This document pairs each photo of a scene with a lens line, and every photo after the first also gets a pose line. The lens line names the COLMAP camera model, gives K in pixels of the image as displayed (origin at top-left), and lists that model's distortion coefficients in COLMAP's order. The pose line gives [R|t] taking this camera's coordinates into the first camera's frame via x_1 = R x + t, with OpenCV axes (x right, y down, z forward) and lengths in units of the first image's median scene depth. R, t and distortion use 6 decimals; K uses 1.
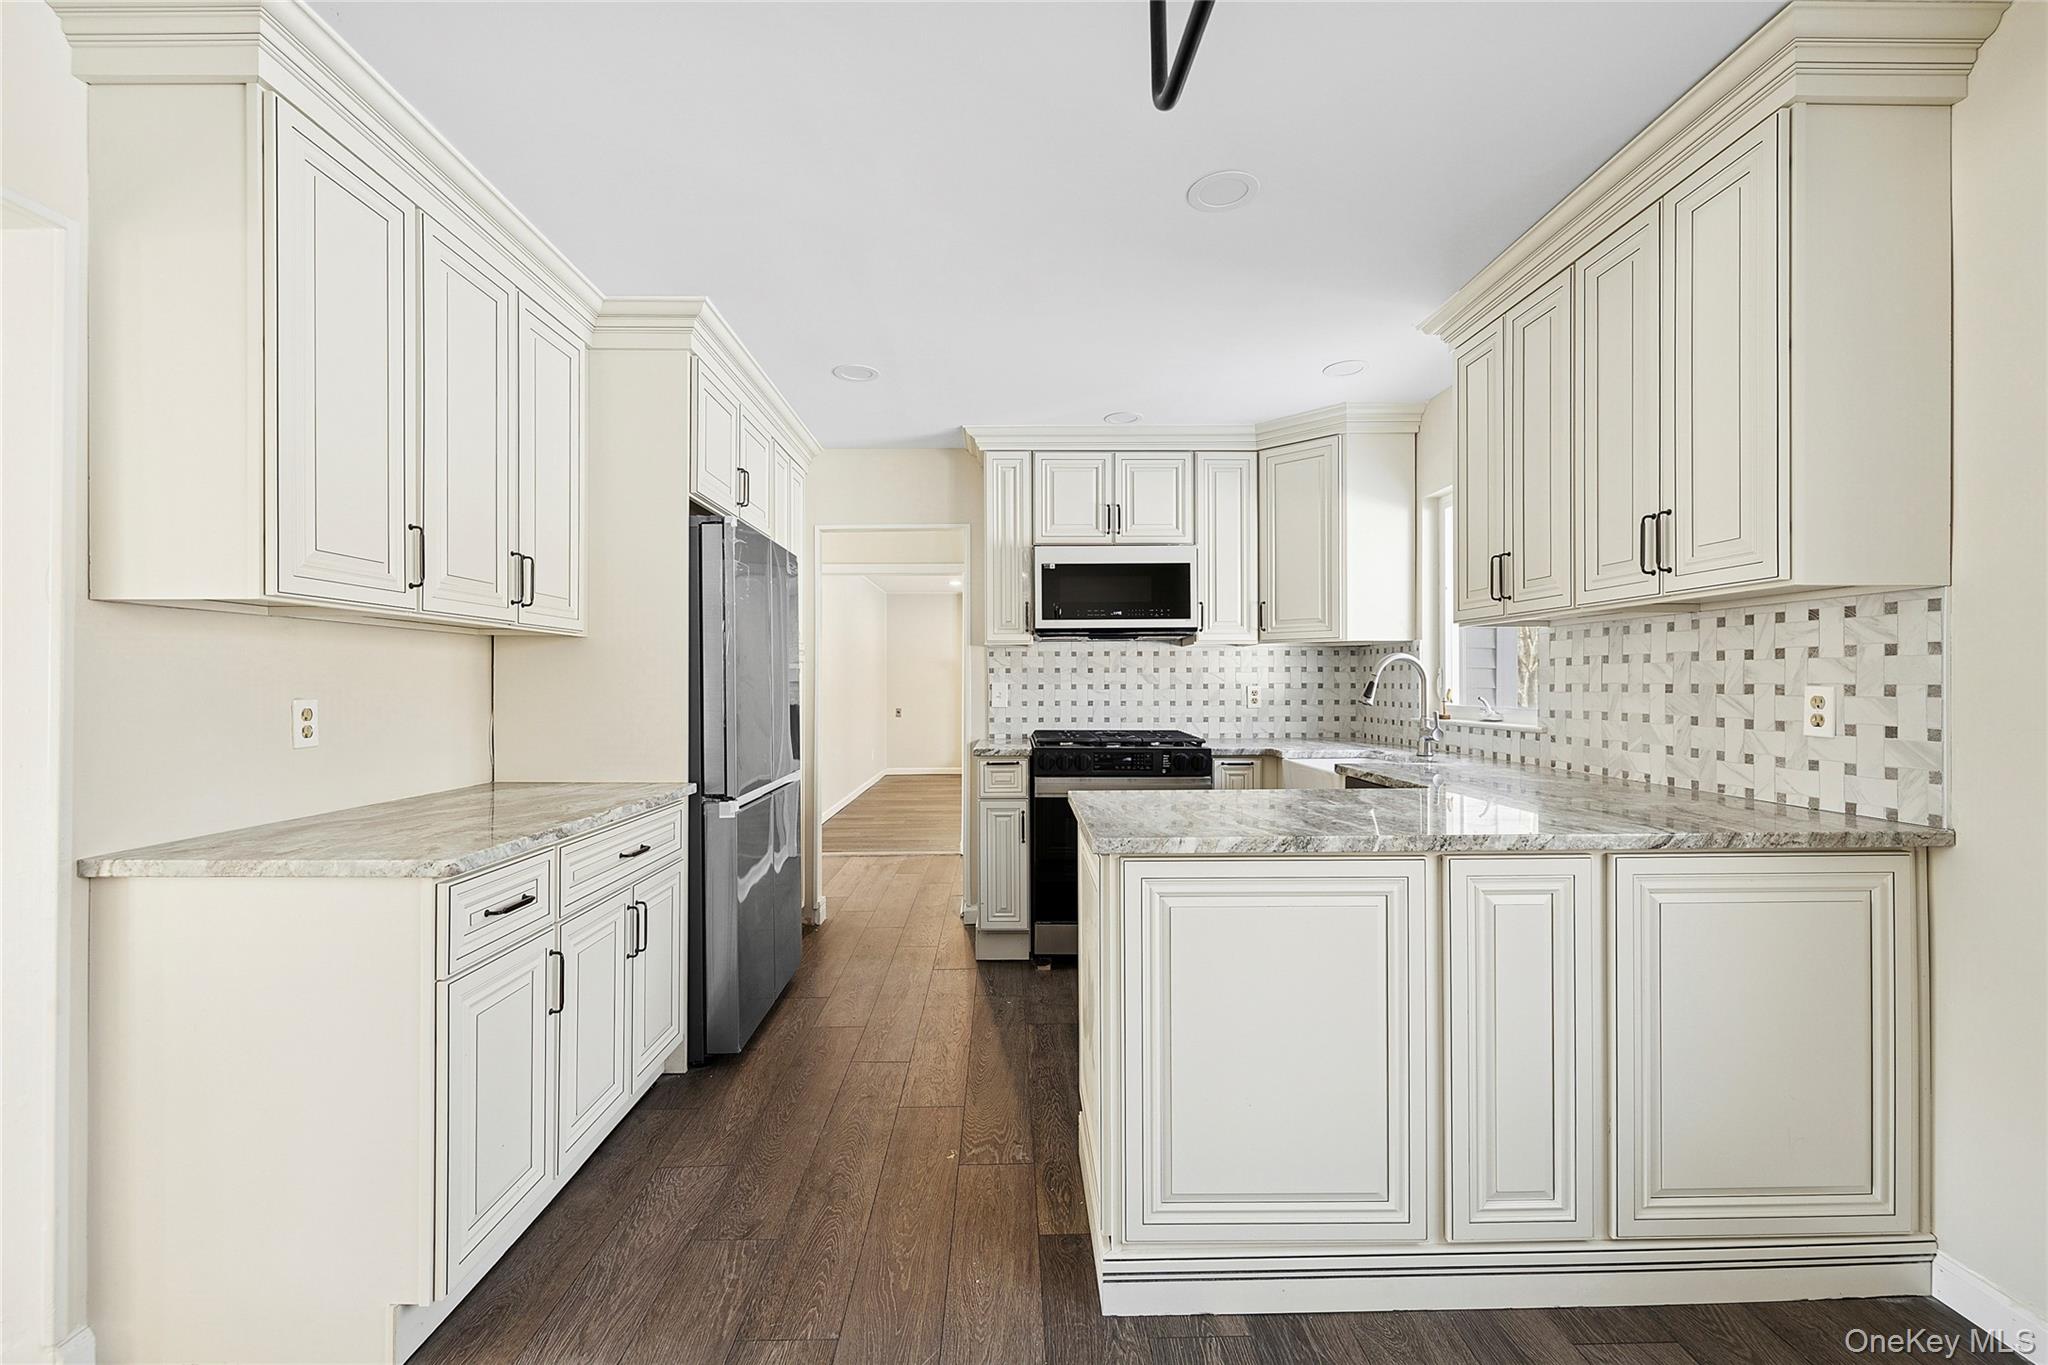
lens RADIAL K [[866.0, 0, 1002.9], [0, 866.0, 686.9], [0, 0, 1]] dist [-0.001939, 0.000168]
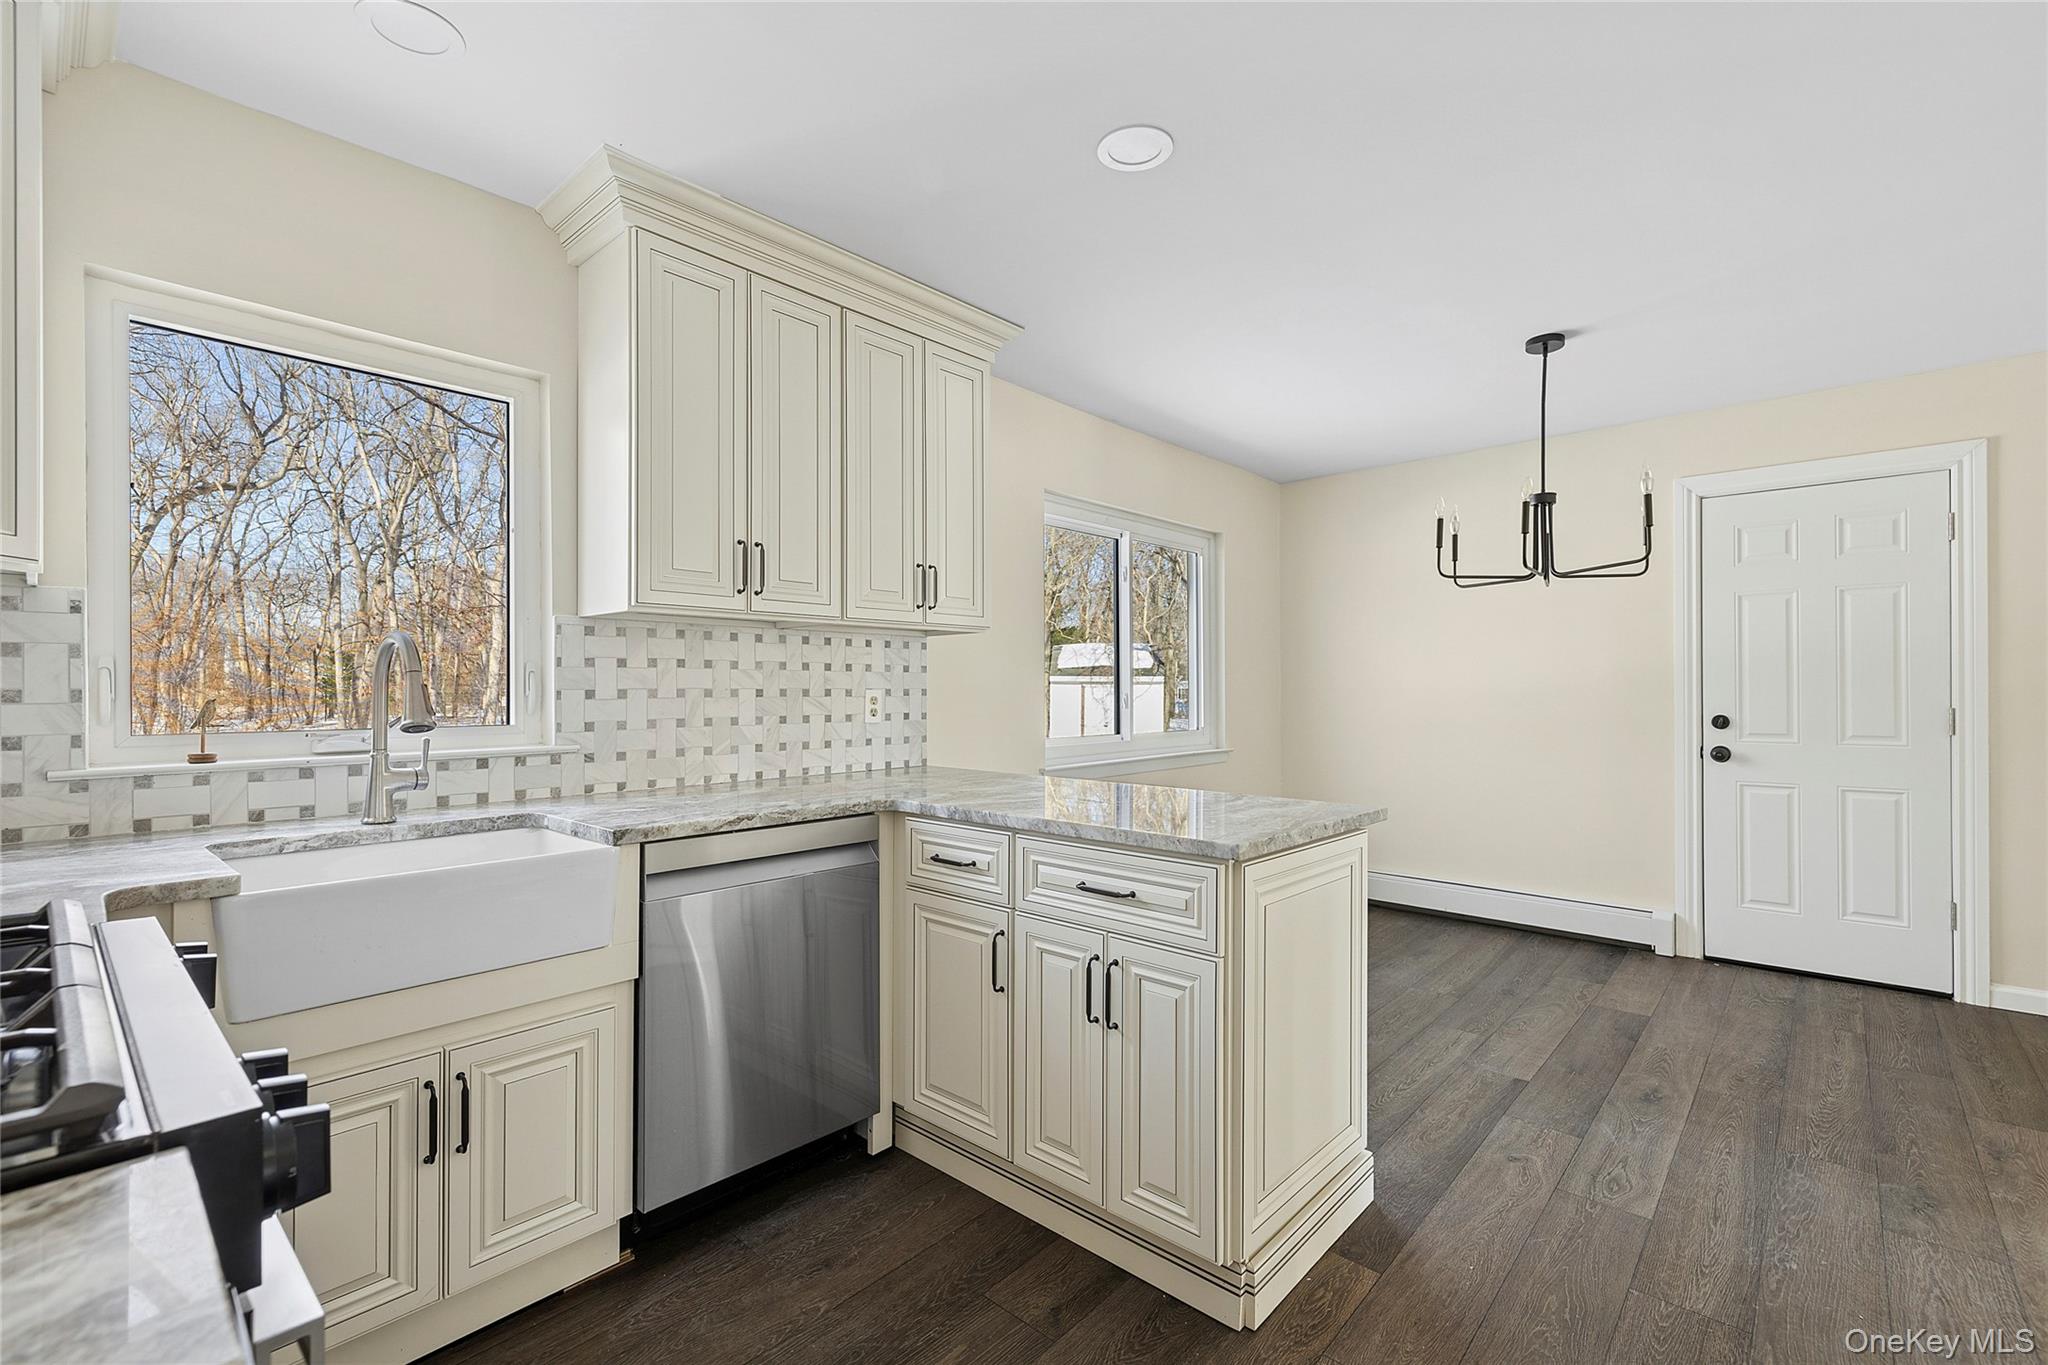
lens RADIAL K [[866.0, 0, 1036.7], [0, 866.0, 692.0], [0, 0, 1]] dist [-0.001939, 0.000168]
pose [[-0.738667, 0.001075, 0.674069, -0.263864], [0.006431, 0.999964, 0.005453, -0.003280], [-0.674039, 0.008363, -0.738648, 1.627098]]
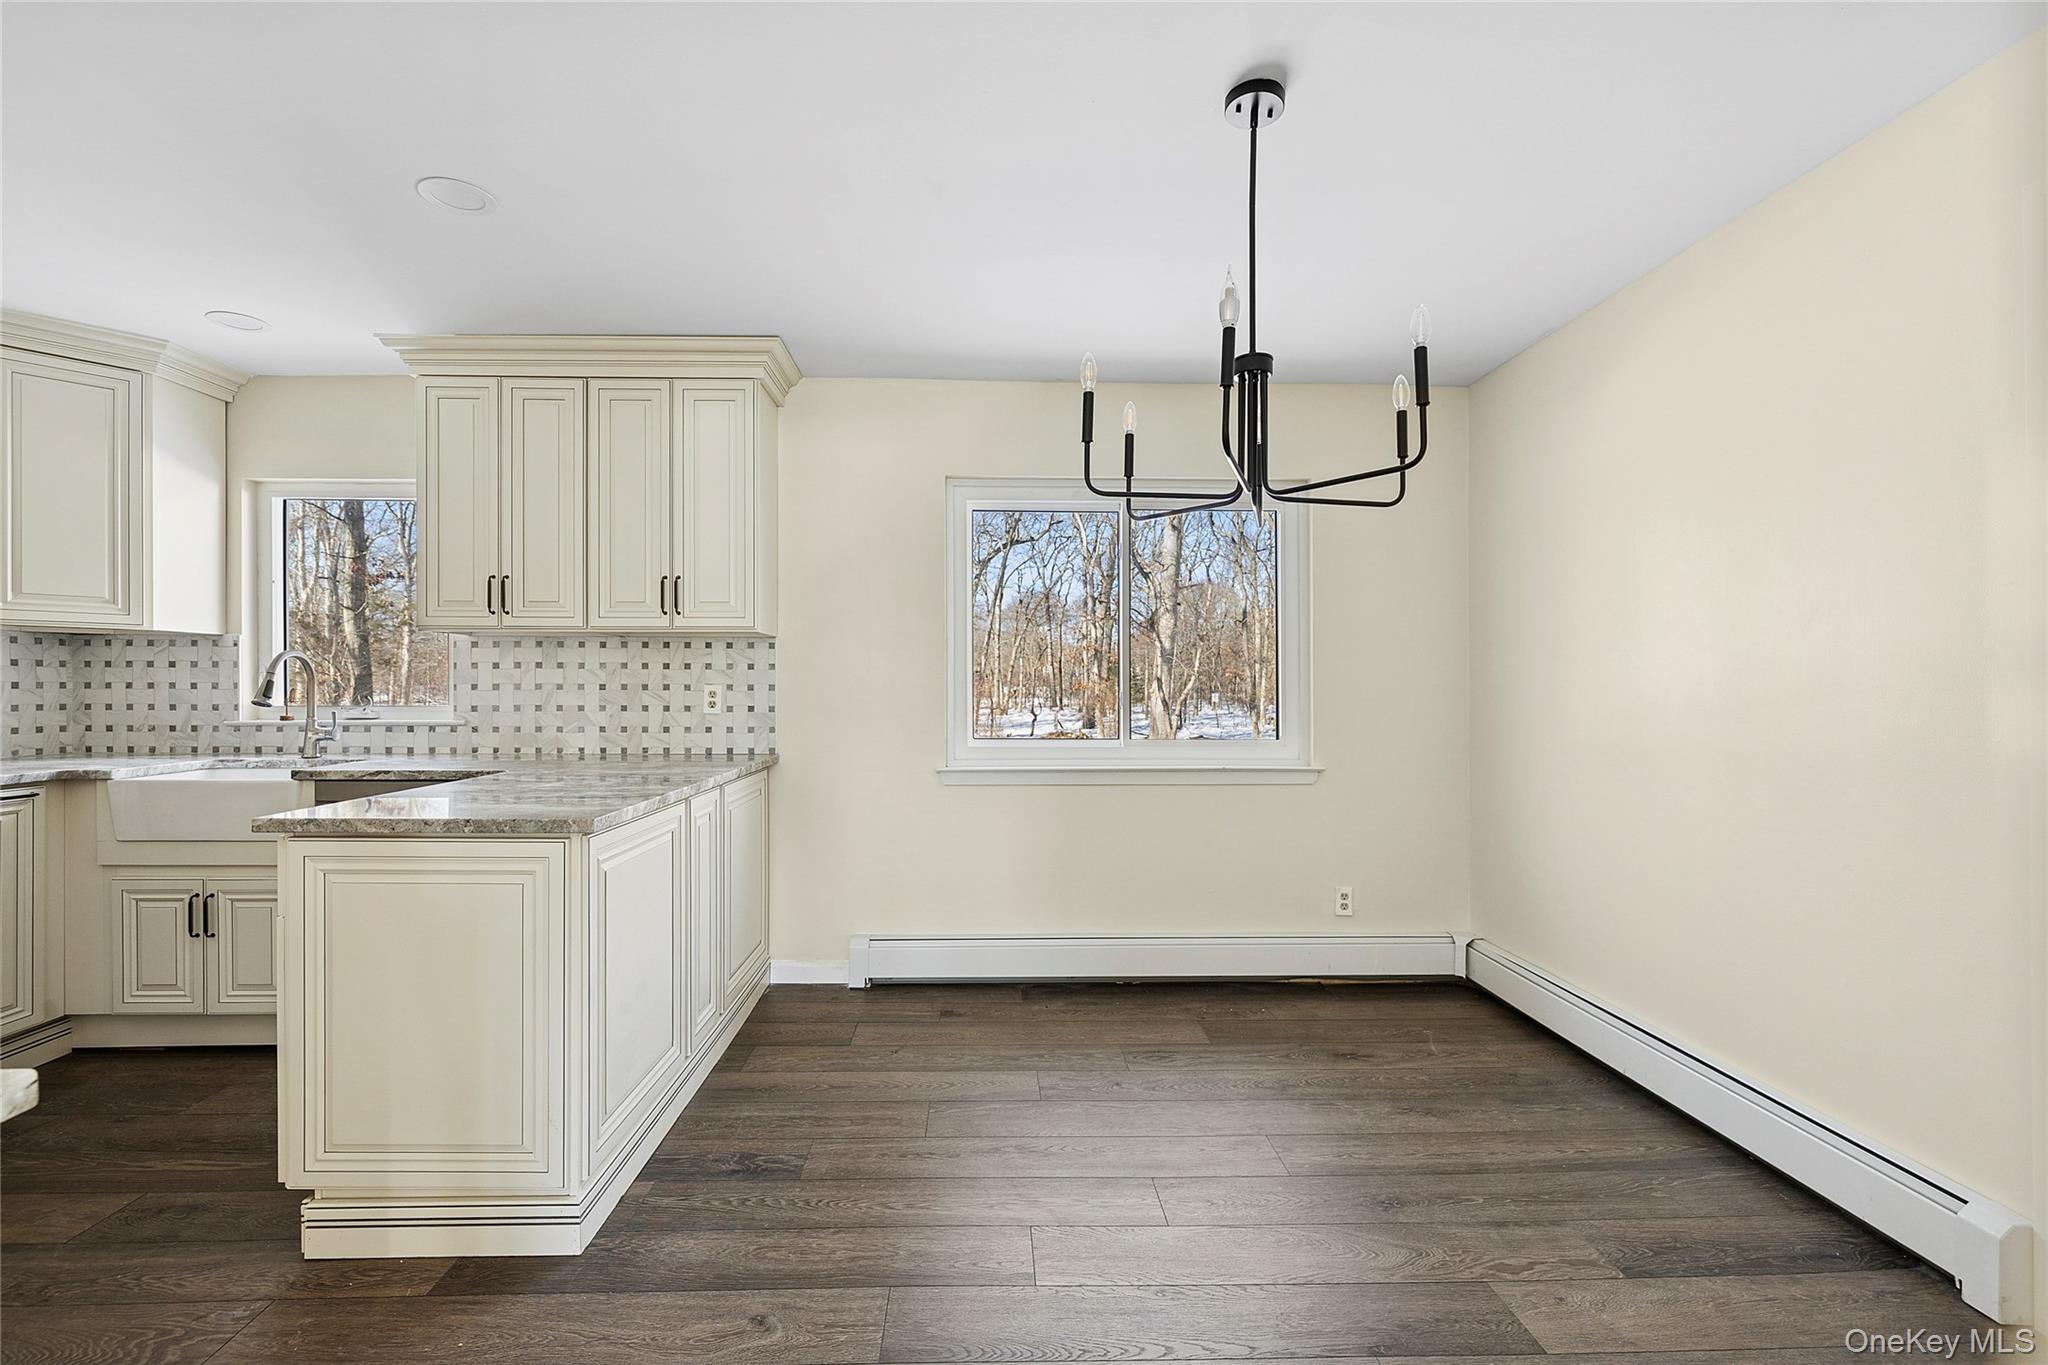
lens RADIAL K [[866.0, 0, 1028.9], [0, 866.0, 690.2], [0, 0, 1]] dist [-0.001939, 0.000168]
pose [[-0.037368, -0.001934, 0.999300, -0.733431], [0.001928, 0.999996, 0.002008, 0.005858], [-0.999300, 0.002001, -0.037365, 0.343146]]
